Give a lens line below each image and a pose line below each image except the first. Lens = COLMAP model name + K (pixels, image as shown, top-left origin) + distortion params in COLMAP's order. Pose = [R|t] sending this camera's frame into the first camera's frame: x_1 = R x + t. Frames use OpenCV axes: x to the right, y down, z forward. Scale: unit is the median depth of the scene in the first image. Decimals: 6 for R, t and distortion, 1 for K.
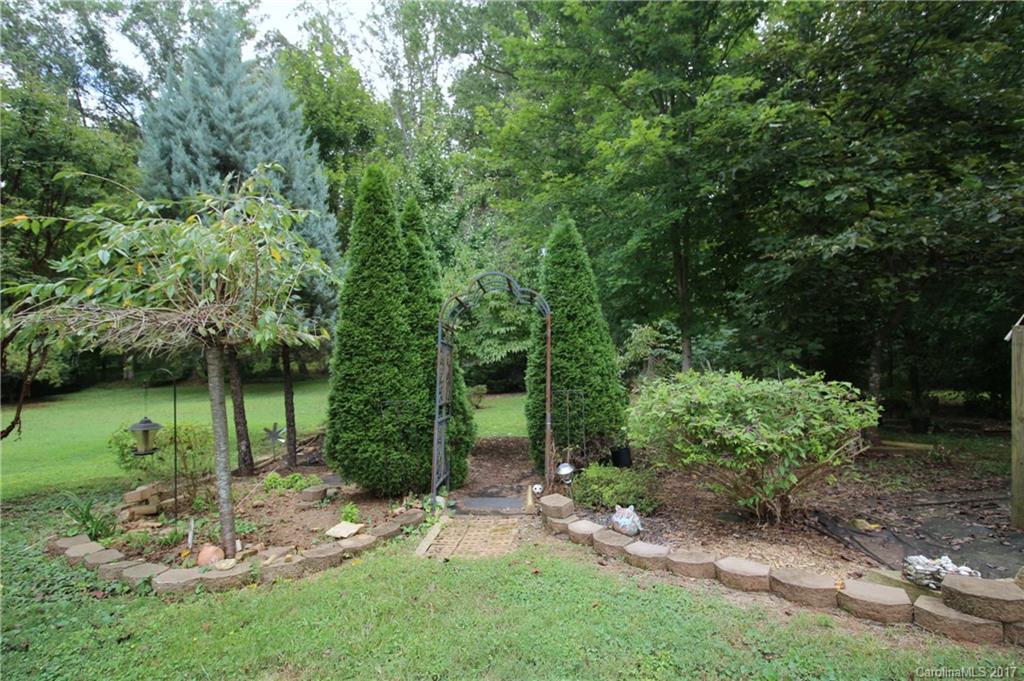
lens RADIAL K [[485.5, 0, 512.0], [0, 485.5, 340.5], [0, 0, 1]] dist [-0.015568, -0.000968]
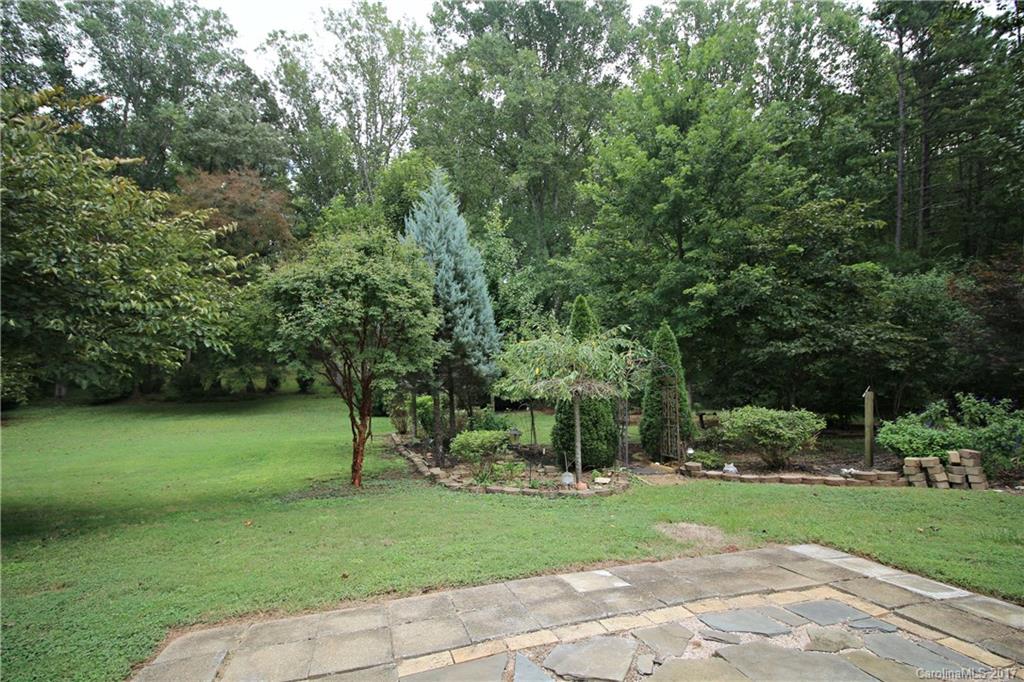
lens RADIAL K [[473.7, 0, 507.4], [0, 473.7, 354.7], [0, 0, 1]] dist [-0.019521, -0.000585]
pose [[0.975138, 0.022831, 0.220420, -0.794457], [-0.021872, 0.999738, -0.006790, -0.091965], [-0.220517, 0.001800, 0.975381, -0.603464]]
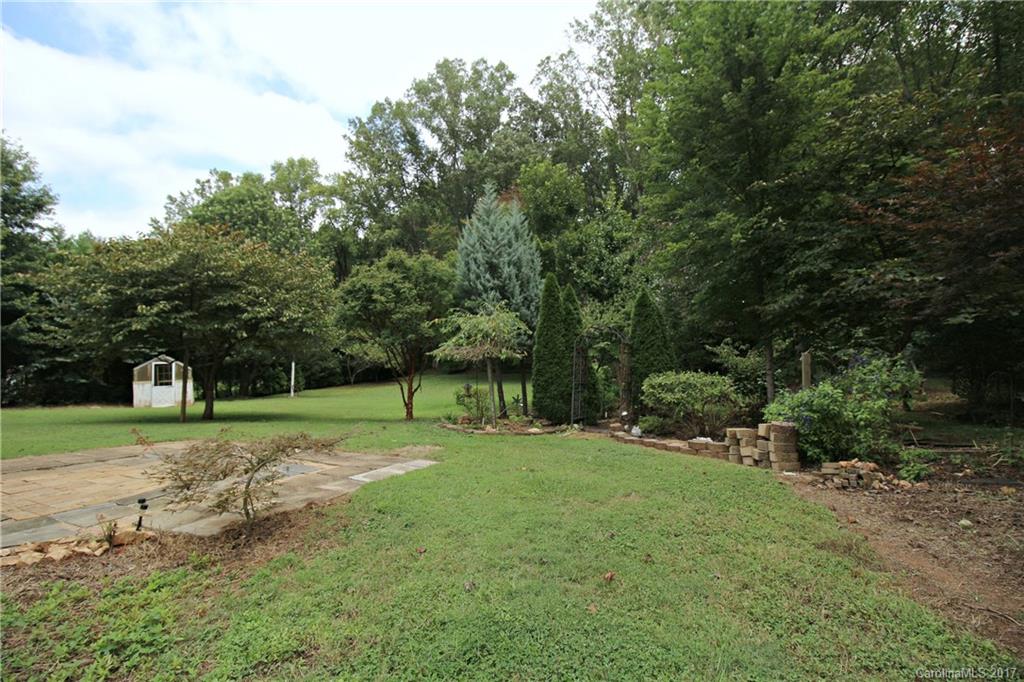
lens RADIAL K [[485.5, 0, 512.0], [0, 485.5, 341.0], [0, 0, 1]] dist [-0.015568, -0.000968]
pose [[0.879356, -0.007052, -0.476113, 0.465381], [0.012546, 0.999886, 0.008362, -0.059856], [0.476000, -0.013327, 0.879344, -0.781051]]
